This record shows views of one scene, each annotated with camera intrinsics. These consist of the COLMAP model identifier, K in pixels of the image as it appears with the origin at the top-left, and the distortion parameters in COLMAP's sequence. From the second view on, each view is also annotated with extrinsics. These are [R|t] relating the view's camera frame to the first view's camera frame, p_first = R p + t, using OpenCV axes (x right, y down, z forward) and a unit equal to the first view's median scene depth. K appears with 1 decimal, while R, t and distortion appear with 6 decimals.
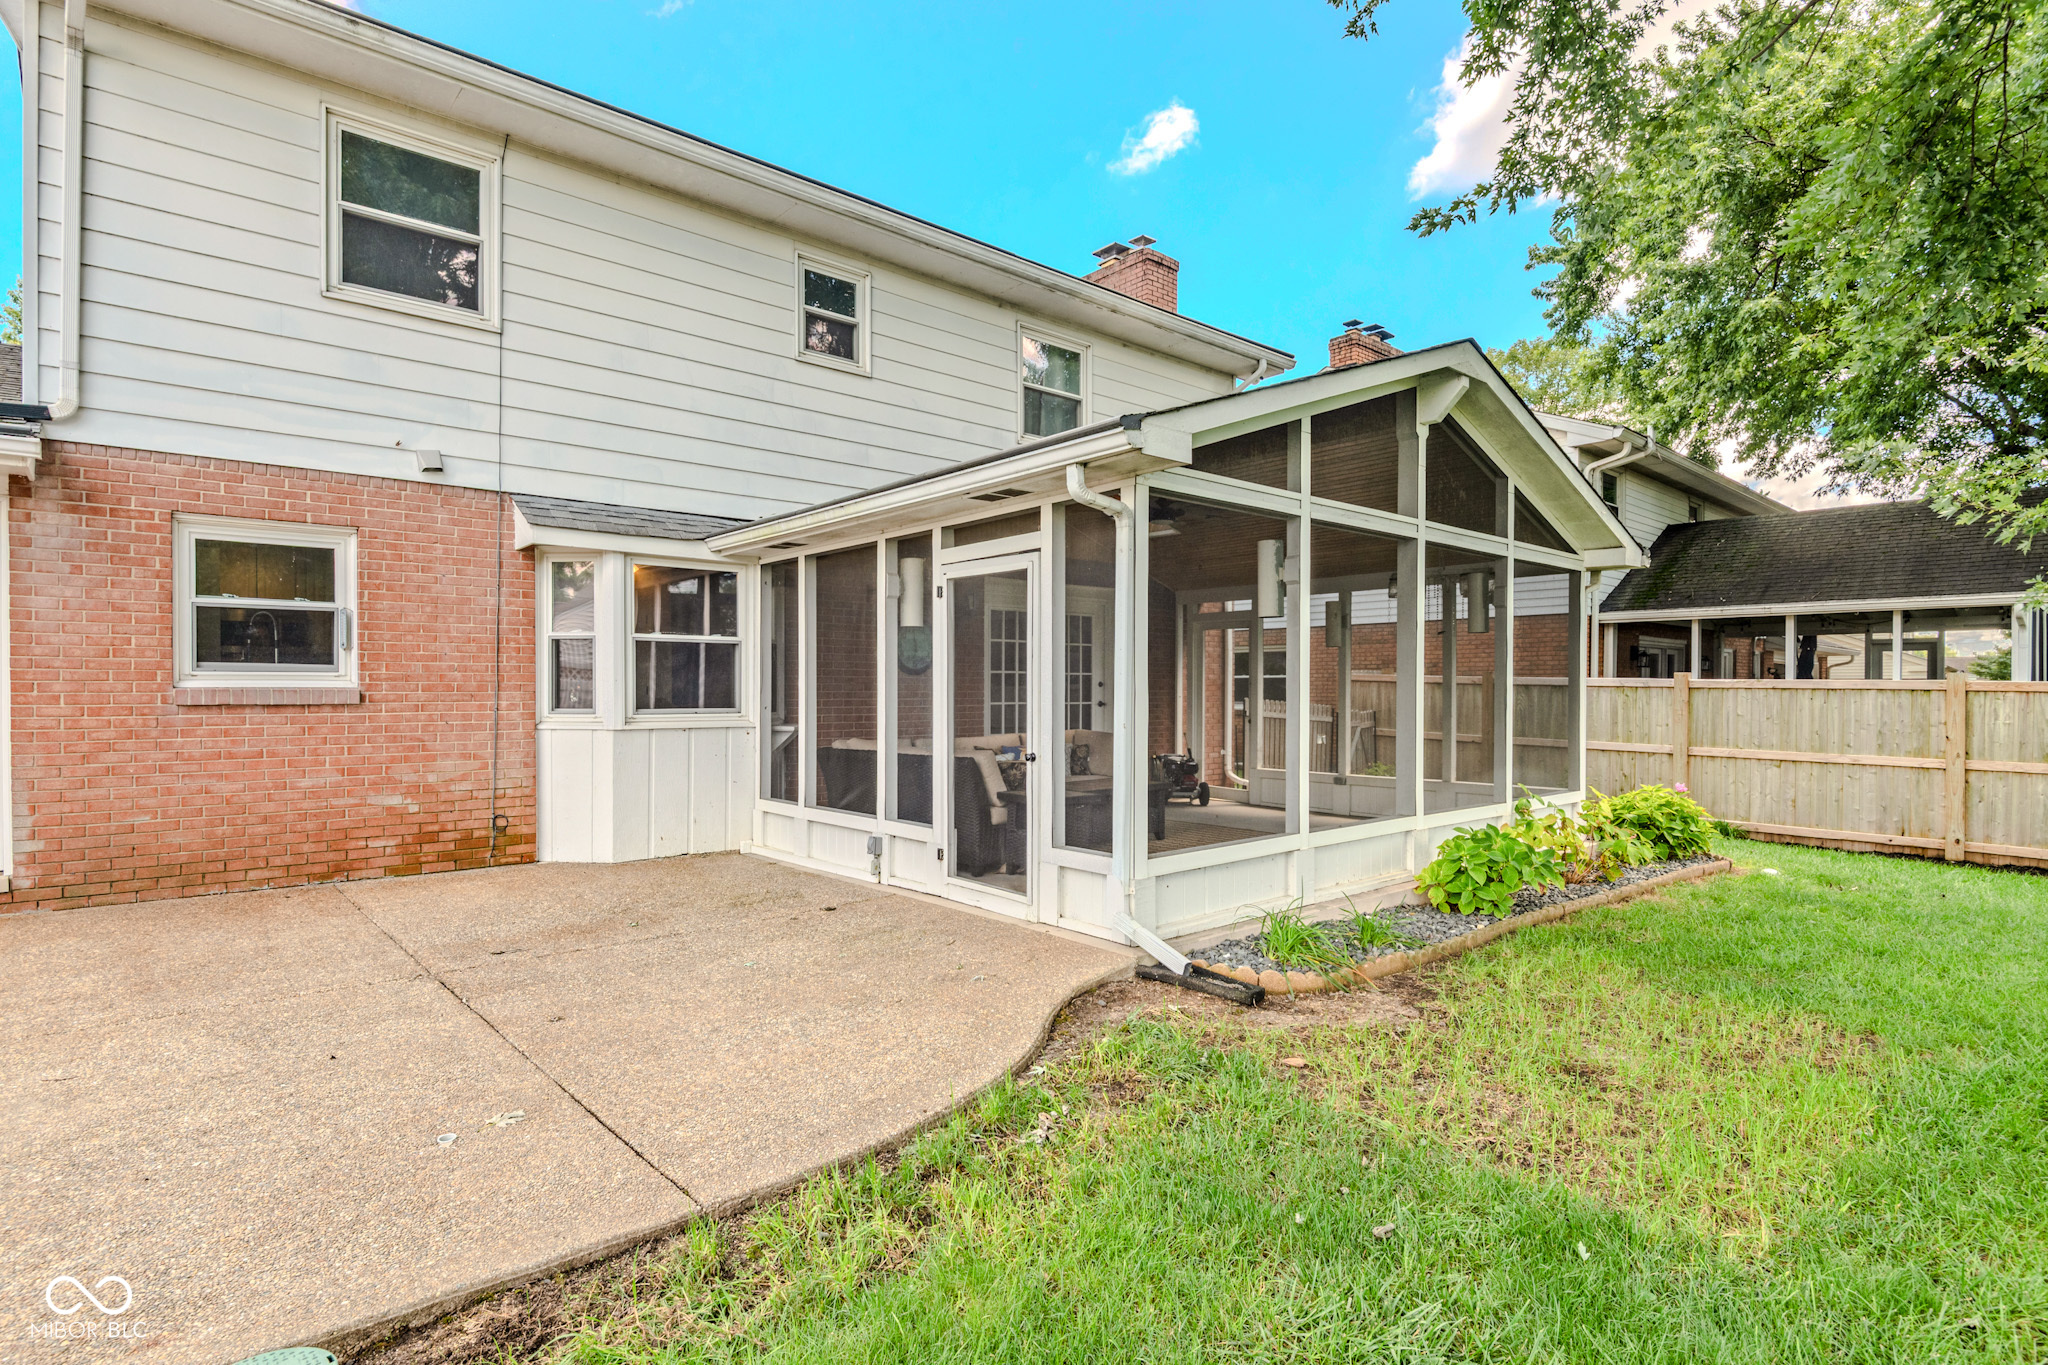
lens RADIAL K [[1041.9, 0, 1021.1], [0, 1041.9, 685.2], [0, 0, 1]] dist [-0.002581, -0.000203]
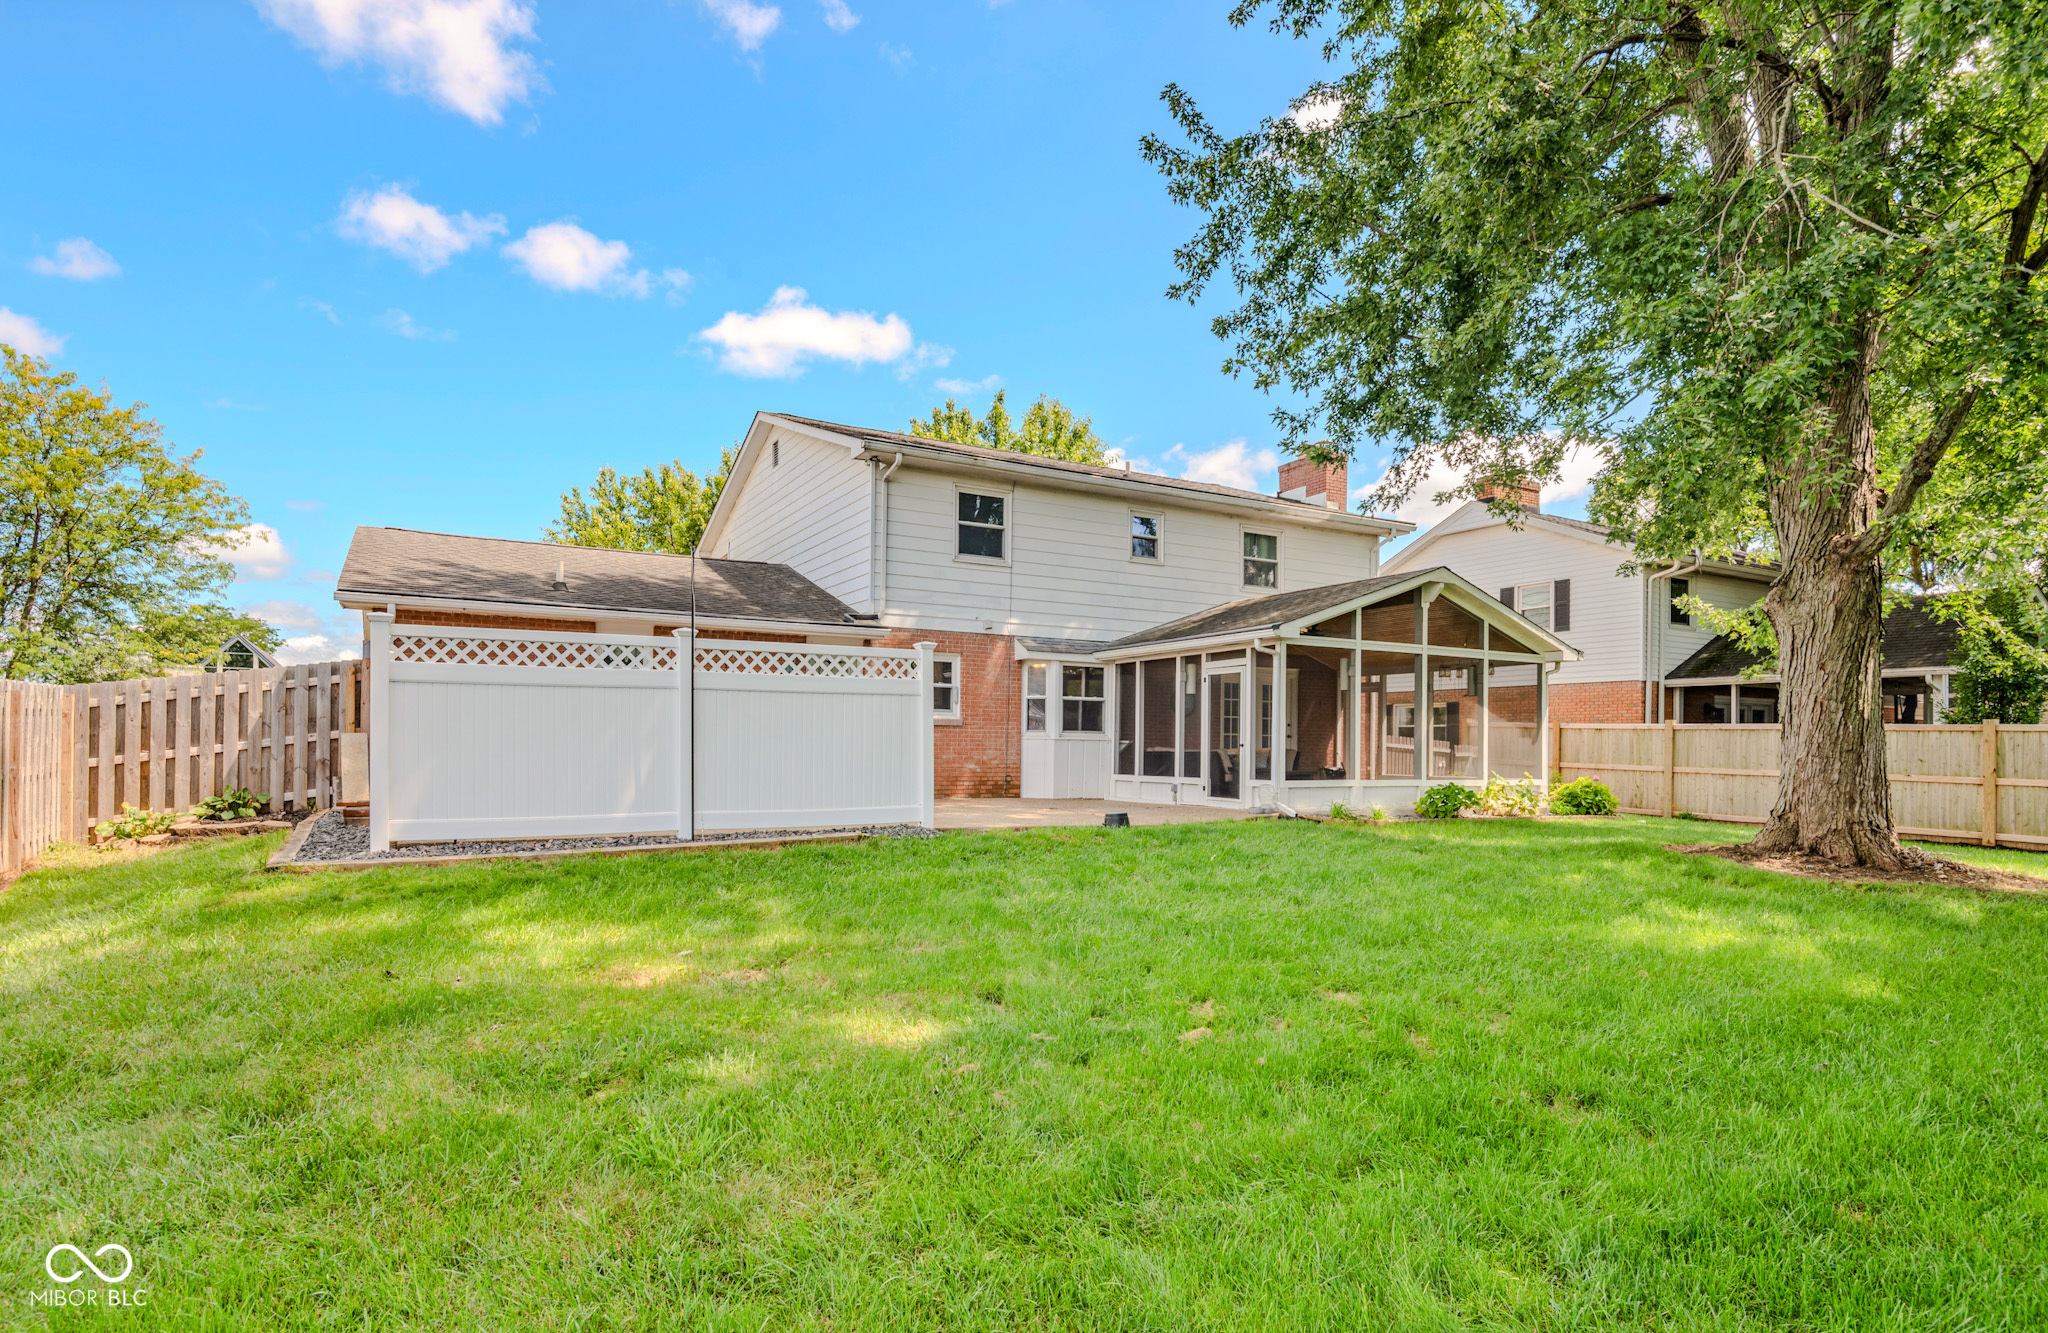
lens RADIAL K [[1225.9, 0, 1002.3], [0, 1225.9, 738.6], [0, 0, 1]] dist [0.002555, 0.000039]
pose [[0.979342, 0.008511, -0.202033, 0.034520], [-0.009976, 0.999931, -0.006238, 0.062252], [0.201966, 0.008125, 0.979359, -1.696898]]
